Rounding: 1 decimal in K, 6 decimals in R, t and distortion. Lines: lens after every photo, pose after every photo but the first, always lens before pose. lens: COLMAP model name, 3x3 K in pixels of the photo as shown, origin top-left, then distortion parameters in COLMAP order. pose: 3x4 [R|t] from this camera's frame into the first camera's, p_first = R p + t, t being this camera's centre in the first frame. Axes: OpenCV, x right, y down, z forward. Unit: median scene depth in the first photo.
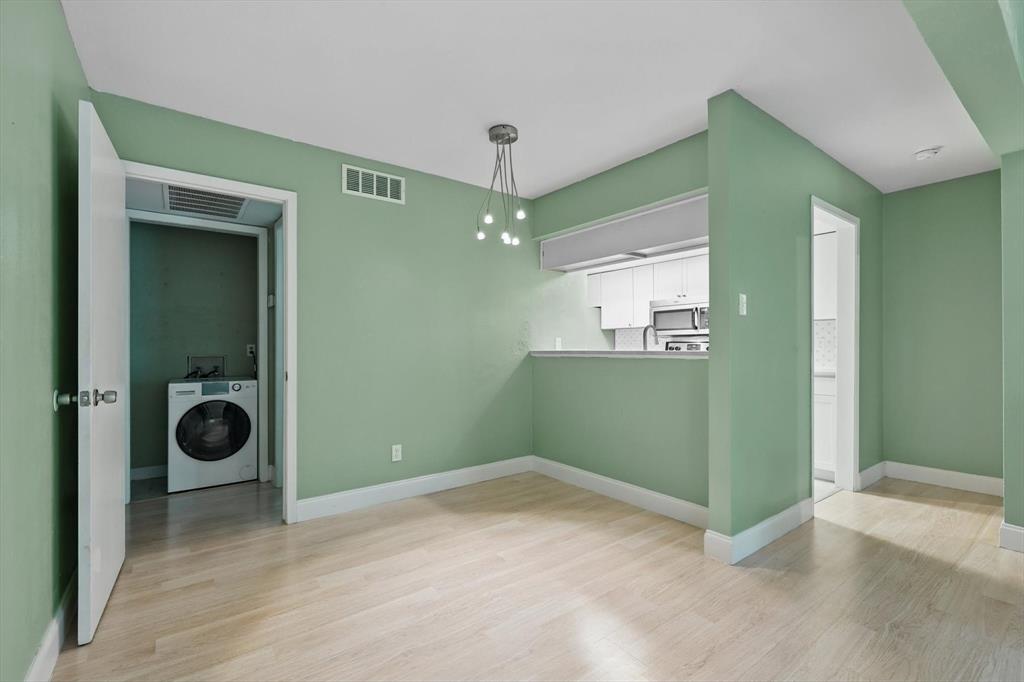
lens RADIAL K [[447.8, 0, 514.8], [0, 447.8, 340.3], [0, 0, 1]] dist [0.008122, 0.000153]
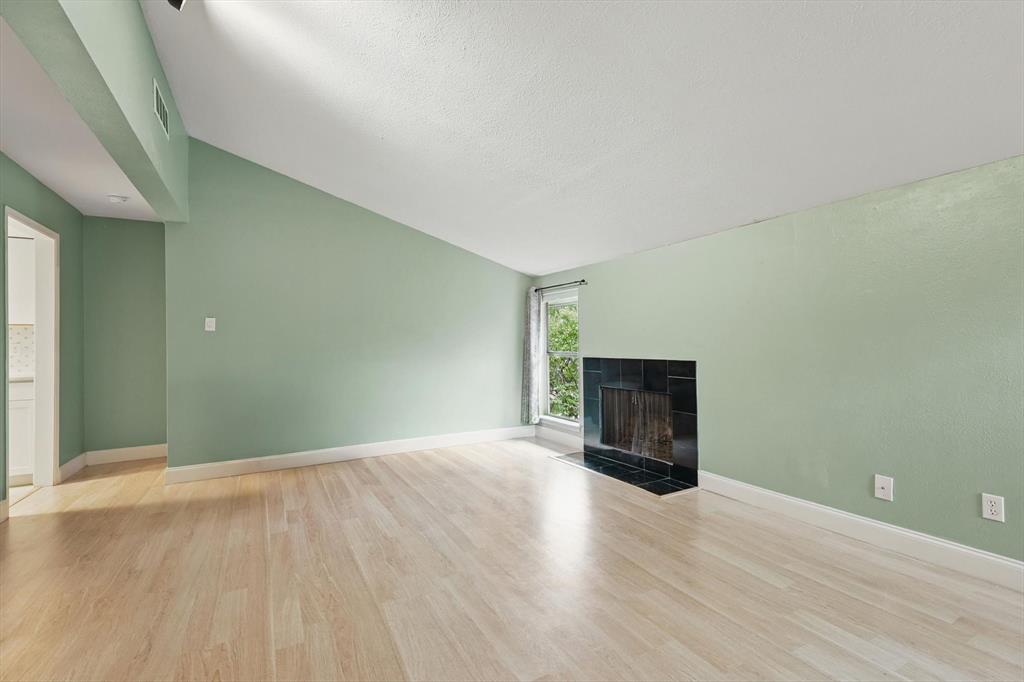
lens RADIAL K [[454.6, 0, 515.2], [0, 454.6, 343.5], [0, 0, 1]] dist [0.007291, -0.000199]
pose [[0.139747, -0.003298, 0.990182, -0.191793], [0.000370, 0.999995, 0.003279, -0.009517], [-0.990187, -0.000092, 0.139747, -0.266517]]
